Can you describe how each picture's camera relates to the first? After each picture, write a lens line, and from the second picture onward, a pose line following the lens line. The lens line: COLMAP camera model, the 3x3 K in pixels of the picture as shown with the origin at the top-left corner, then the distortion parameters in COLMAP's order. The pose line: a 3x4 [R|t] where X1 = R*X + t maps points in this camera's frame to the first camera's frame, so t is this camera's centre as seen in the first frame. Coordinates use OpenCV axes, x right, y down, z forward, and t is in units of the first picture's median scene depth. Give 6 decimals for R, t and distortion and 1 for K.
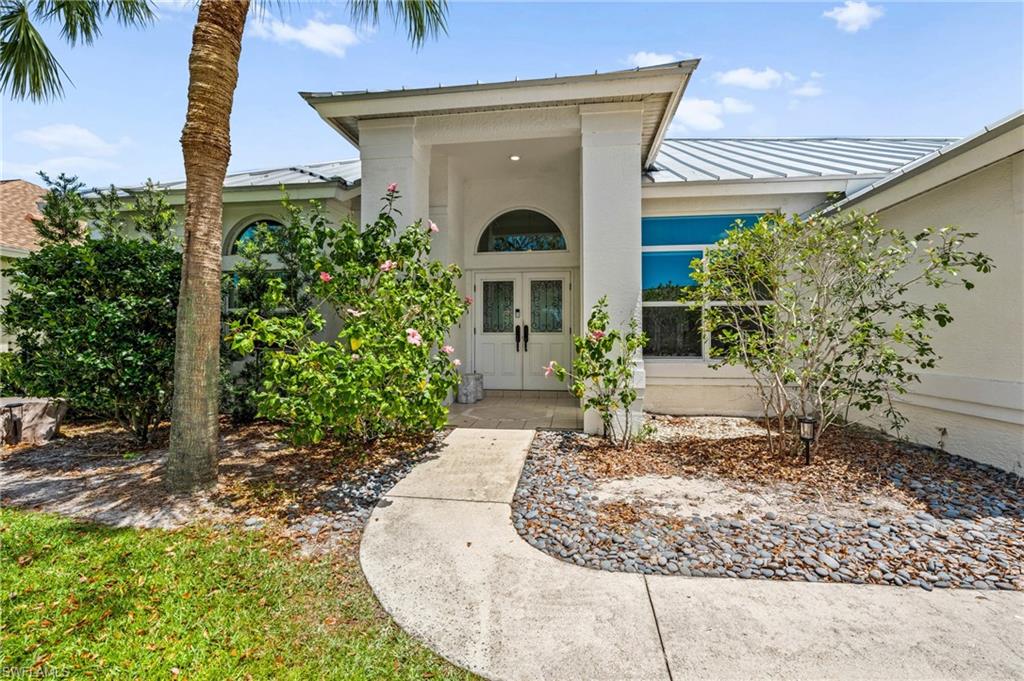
lens RADIAL K [[460.0, 0, 512.0], [0, 460.0, 340.5], [0, 0, 1]] dist [-0.001946, -0.000219]
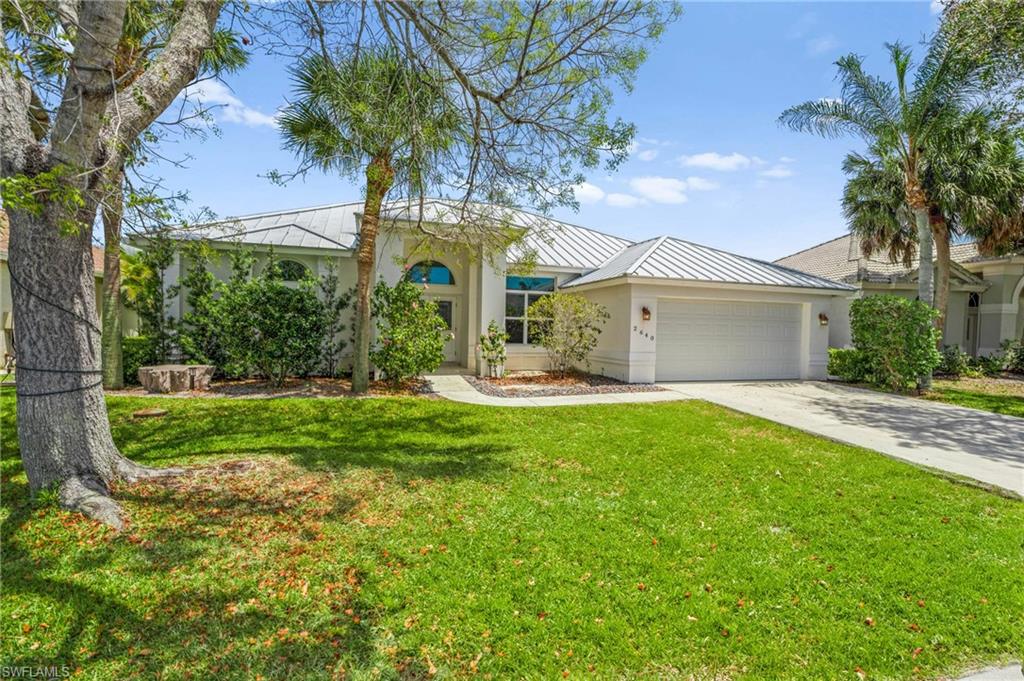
lens RADIAL K [[460.0, 0, 512.0], [0, 460.0, 340.5], [0, 0, 1]] dist [-0.001946, -0.000219]
pose [[0.910768, 0.005071, 0.412888, -0.665096], [-0.016106, 0.999600, 0.023250, -0.034494], [-0.412605, -0.027826, 0.910485, -1.182132]]
